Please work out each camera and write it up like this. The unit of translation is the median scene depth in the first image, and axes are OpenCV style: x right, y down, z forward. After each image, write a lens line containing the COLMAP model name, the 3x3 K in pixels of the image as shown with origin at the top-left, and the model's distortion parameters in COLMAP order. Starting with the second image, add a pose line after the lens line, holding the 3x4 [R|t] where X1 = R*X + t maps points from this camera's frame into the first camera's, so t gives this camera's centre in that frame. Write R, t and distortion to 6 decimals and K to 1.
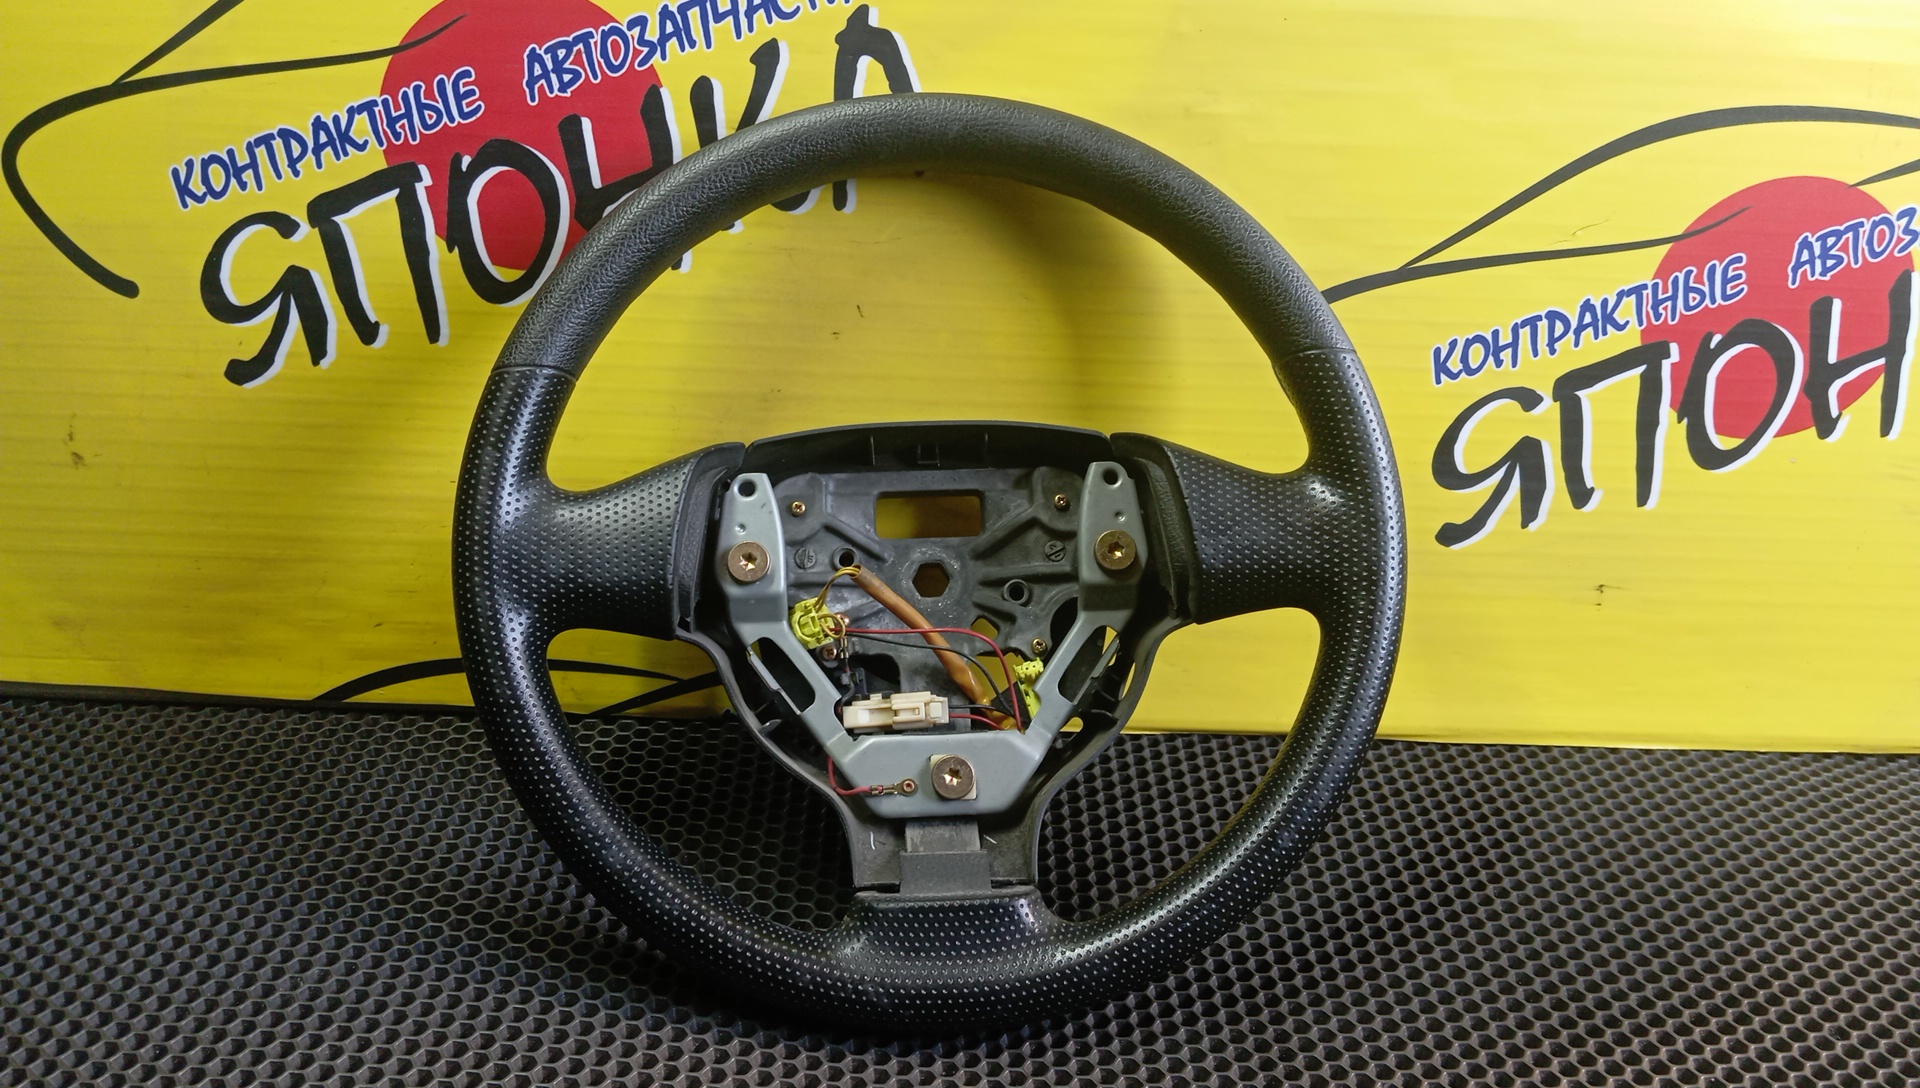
lens RADIAL K [[1571.5, 0, 958.0], [0, 1571.5, 545.2], [0, 0, 1]] dist [0.085403, -0.189639]
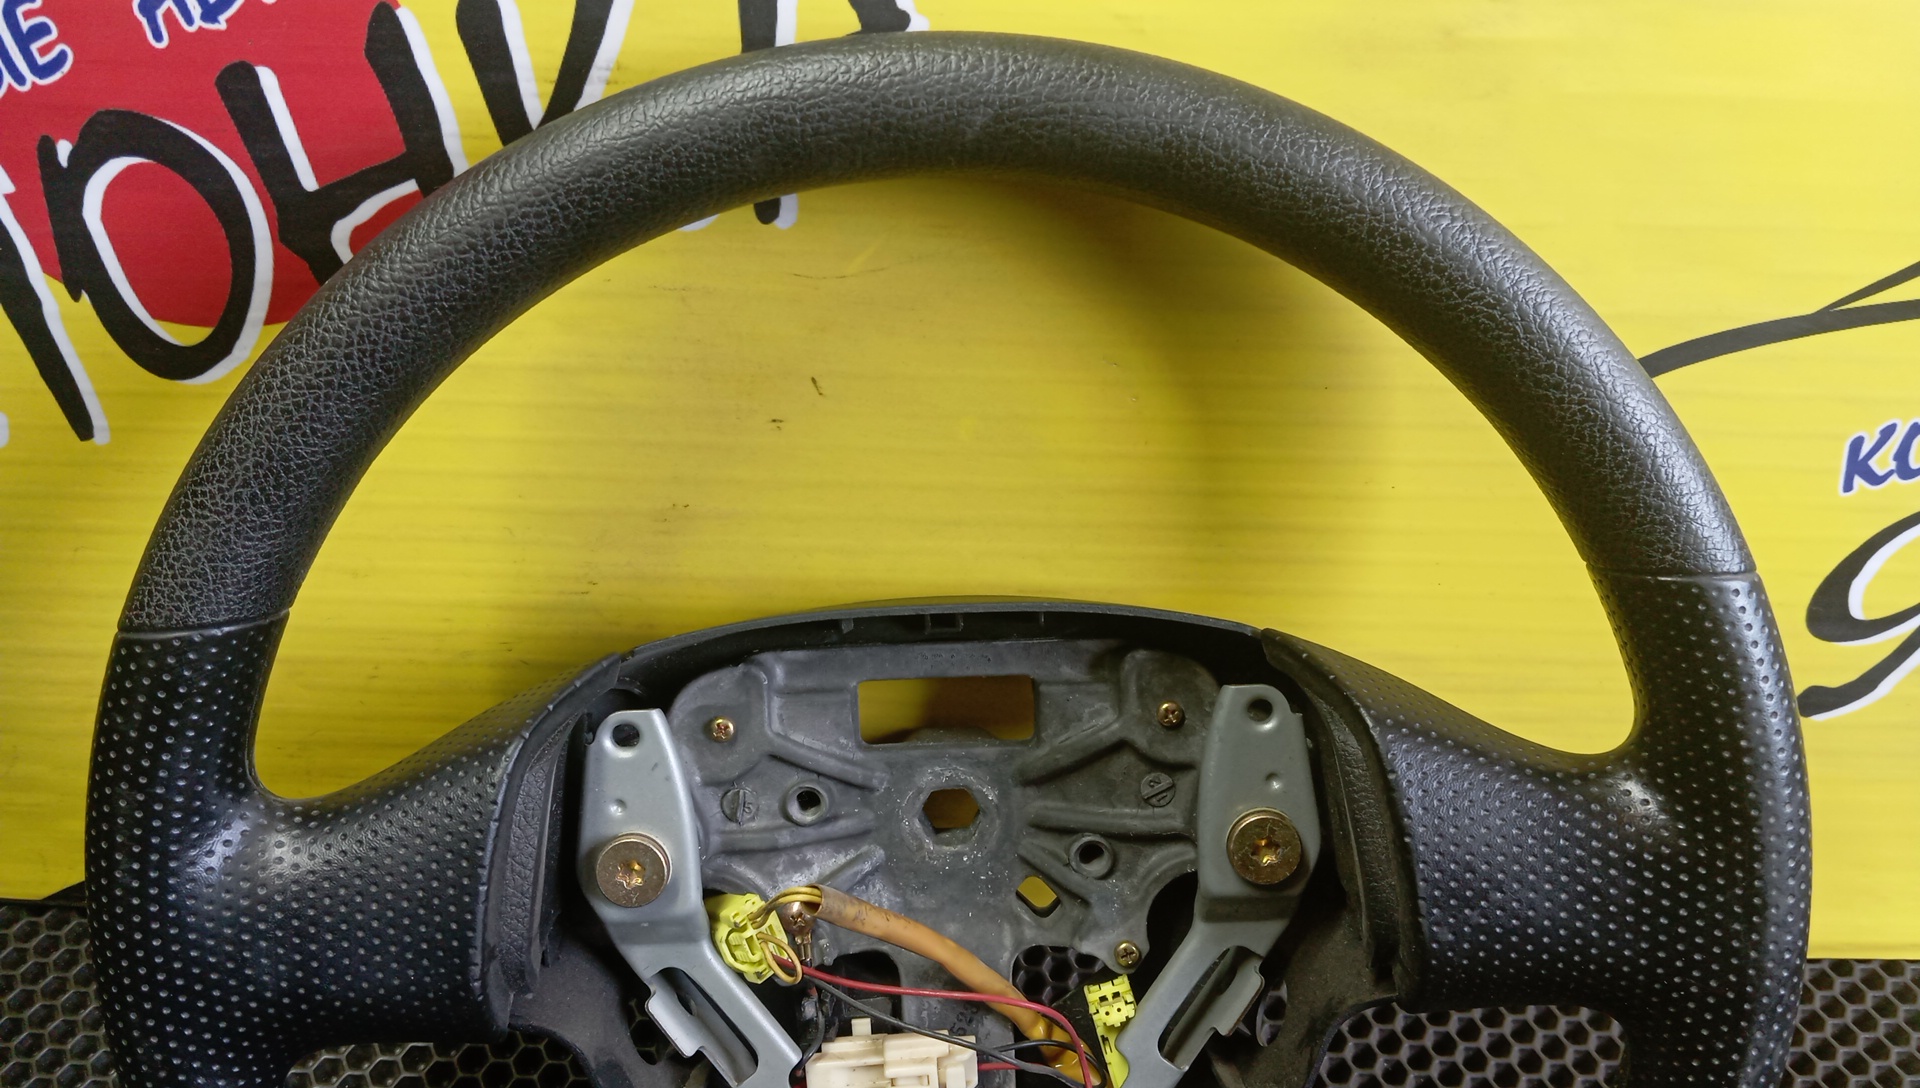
lens RADIAL K [[1571.5, 0, 958.0], [0, 1571.5, 545.2], [0, 0, 1]] dist [0.085403, -0.189639]
pose [[0.999013, 0.002871, -0.044330, 0.013165], [0.010711, 0.952903, 0.303086, -0.276948], [0.043113, -0.303262, 0.951931, 0.475243]]
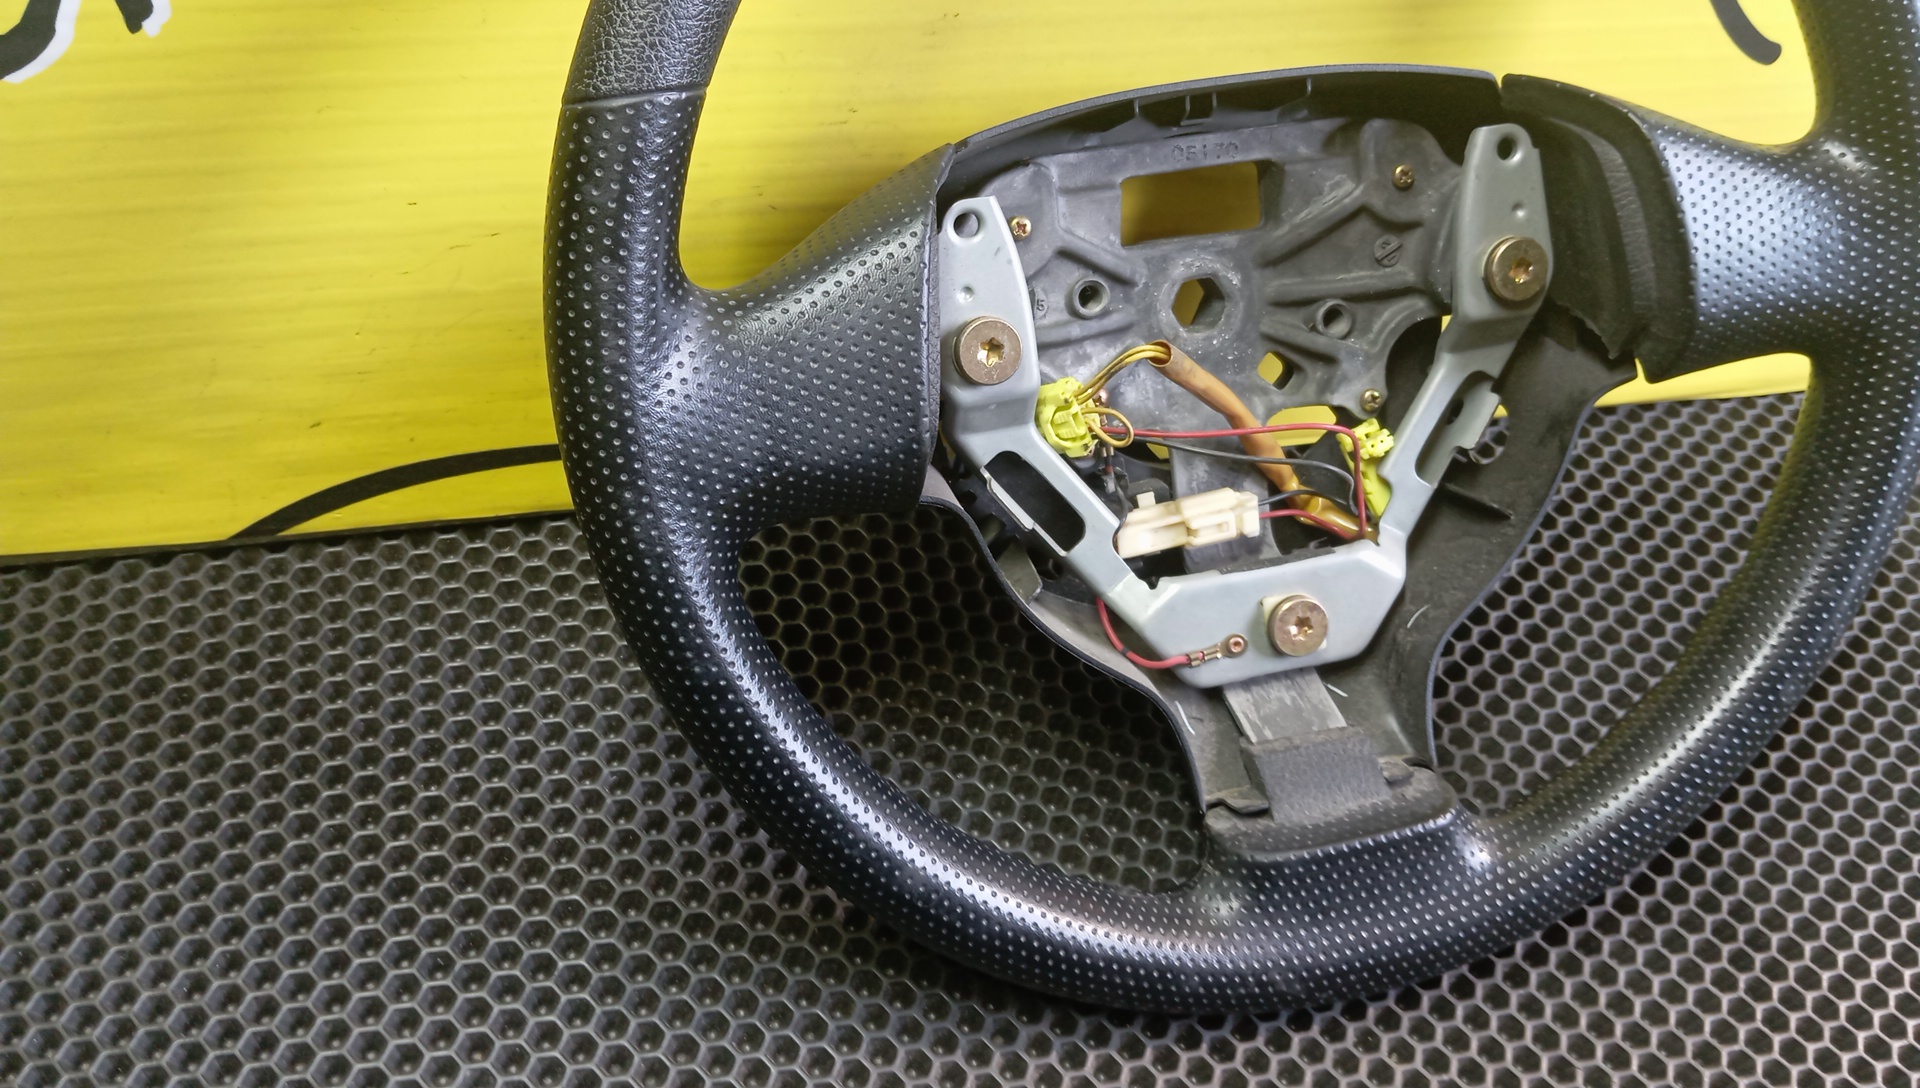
lens RADIAL K [[1571.5, 0, 958.0], [0, 1571.5, 545.2], [0, 0, 1]] dist [0.085403, -0.189639]
pose [[0.975103, -0.126823, 0.181908, -0.264802], [0.037568, 0.902935, 0.428132, -0.185489], [-0.218548, -0.410639, 0.885219, 0.409186]]
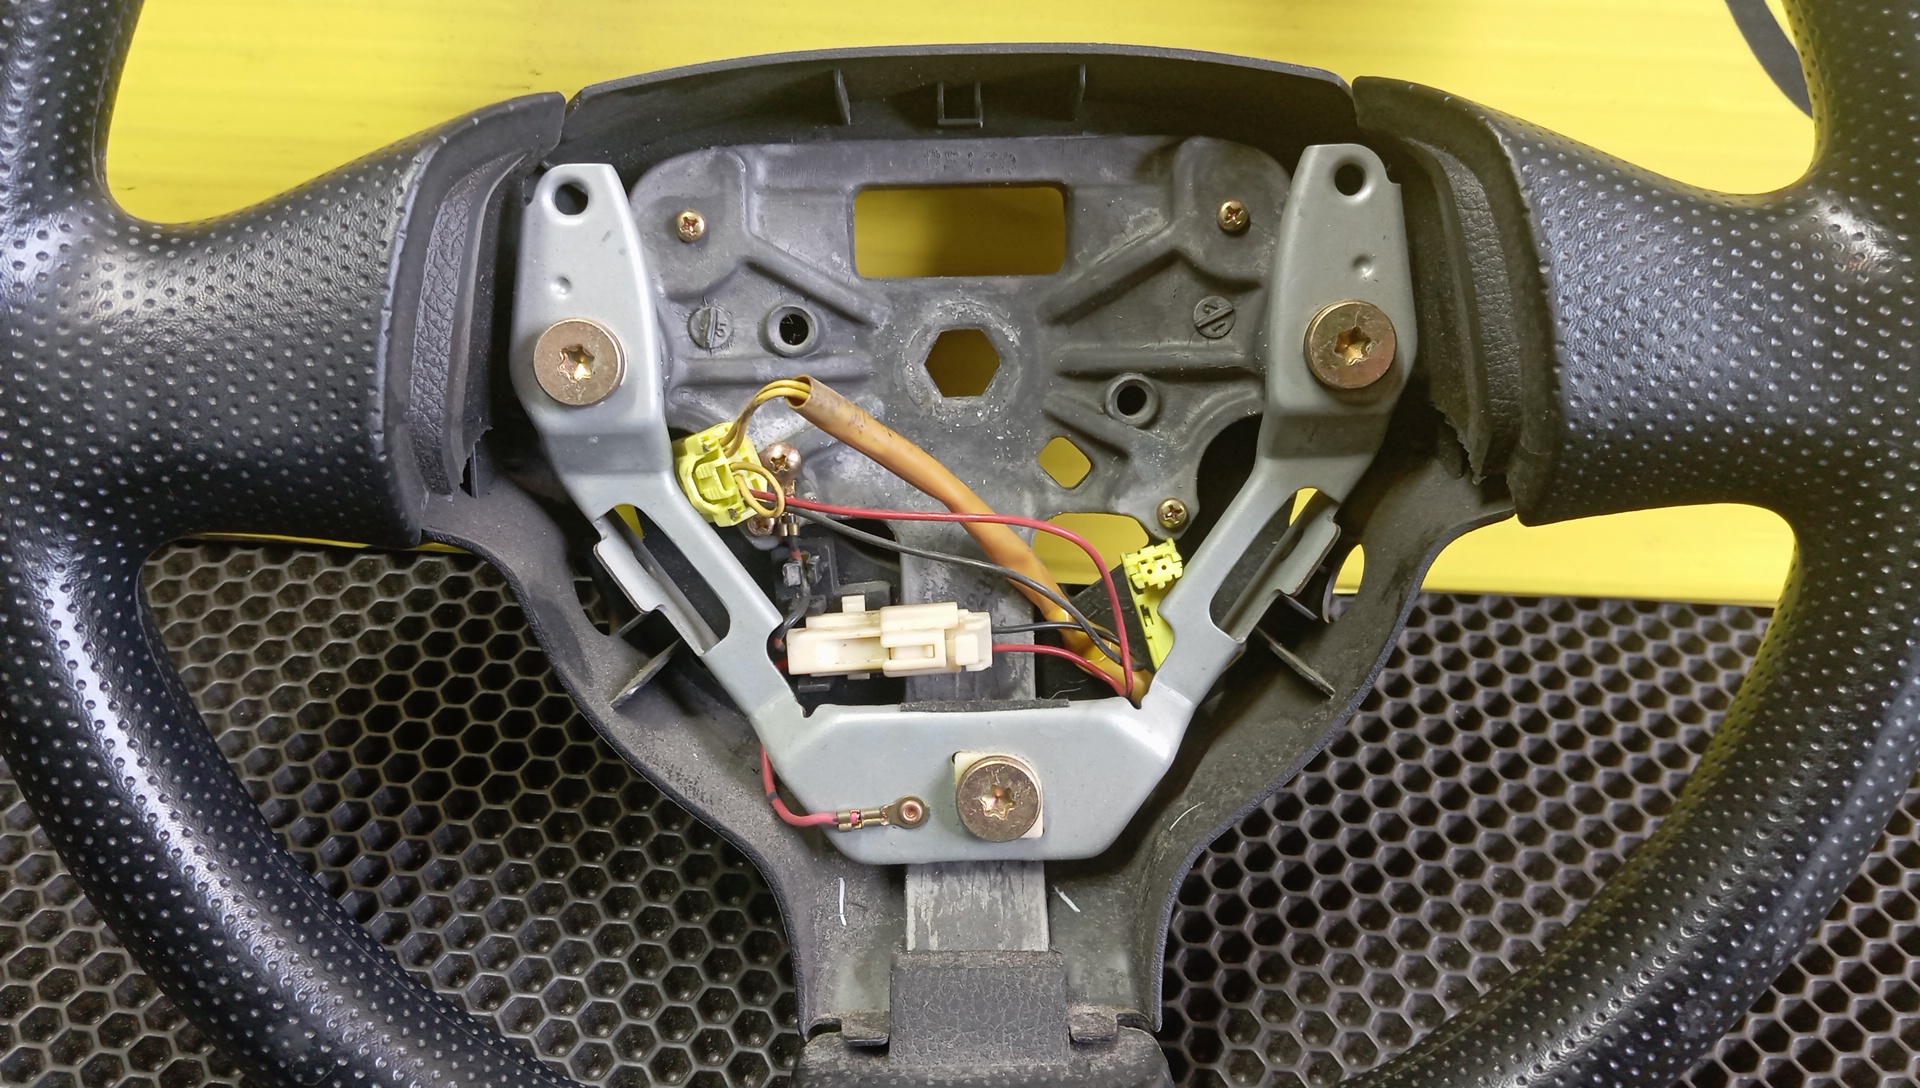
lens RADIAL K [[1582.9, 0, 960.0], [0, 1582.9, 544.0], [0, 0, 1]] dist [0.082582, -0.188242]
pose [[0.999425, 0.019666, -0.027631, -0.002866], [-0.009909, 0.948490, 0.316653, -0.089722], [0.032435, -0.316197, 0.948139, 0.520183]]
